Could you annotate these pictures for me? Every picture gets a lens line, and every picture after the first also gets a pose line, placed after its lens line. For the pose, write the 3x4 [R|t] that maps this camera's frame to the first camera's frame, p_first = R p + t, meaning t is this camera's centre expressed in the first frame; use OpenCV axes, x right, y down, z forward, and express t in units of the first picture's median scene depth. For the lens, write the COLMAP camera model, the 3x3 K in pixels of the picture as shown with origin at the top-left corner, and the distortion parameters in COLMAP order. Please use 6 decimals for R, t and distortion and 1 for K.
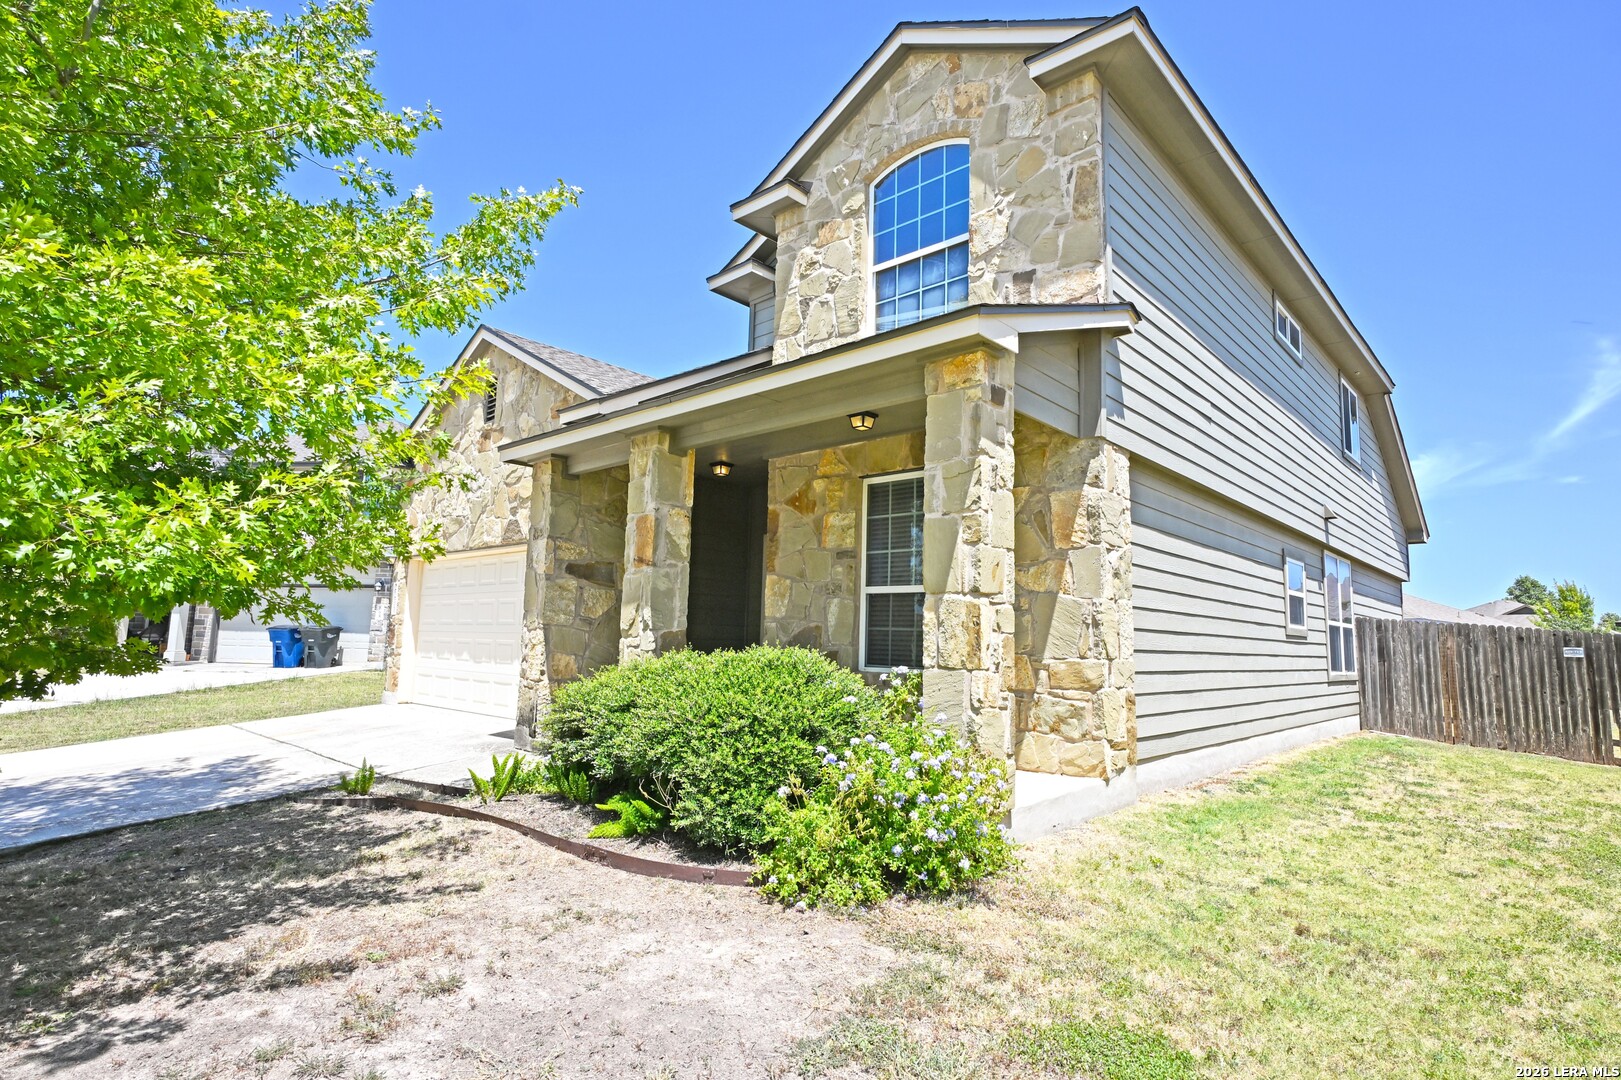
lens RADIAL K [[831.0, 0, 809.1], [0, 831.0, 537.4], [0, 0, 1]] dist [0.005733, 0.001076]
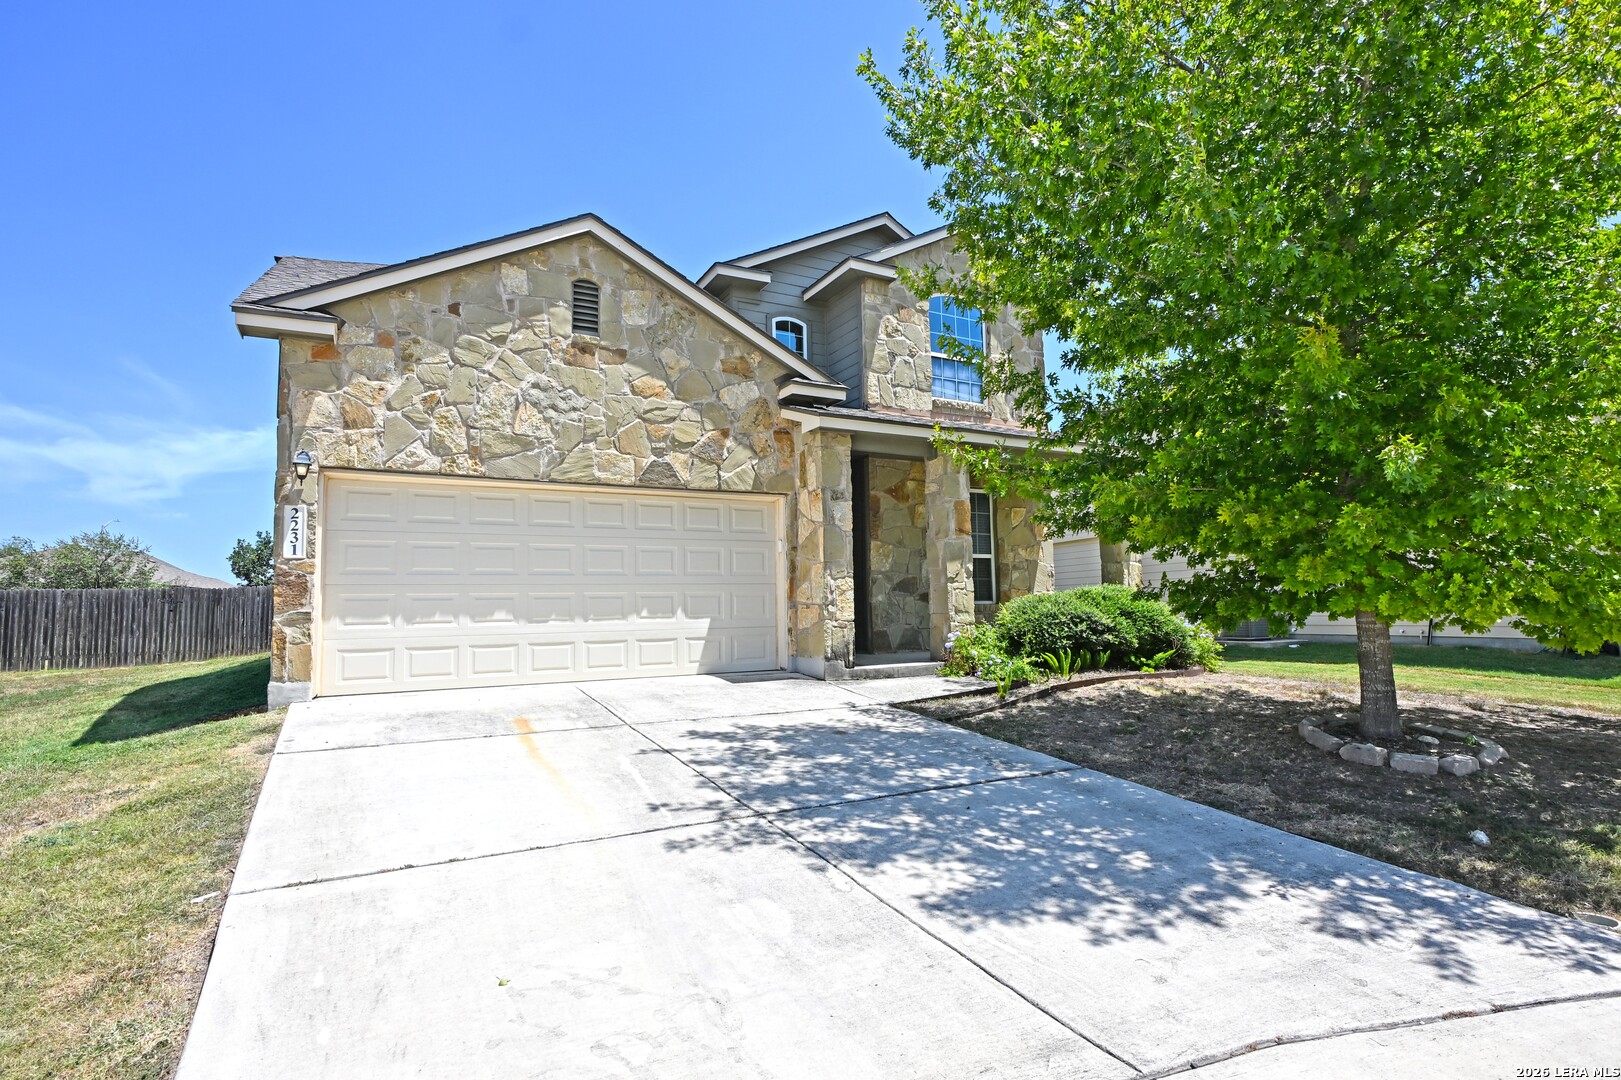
lens RADIAL K [[831.0, 0, 808.9], [0, 831.0, 539.4], [0, 0, 1]] dist [0.005733, 0.001076]
pose [[0.311638, 0.052991, 0.948722, -1.440302], [-0.089850, 0.995613, -0.026096, 0.090551], [-0.945943, -0.077110, 0.315032, 0.672912]]
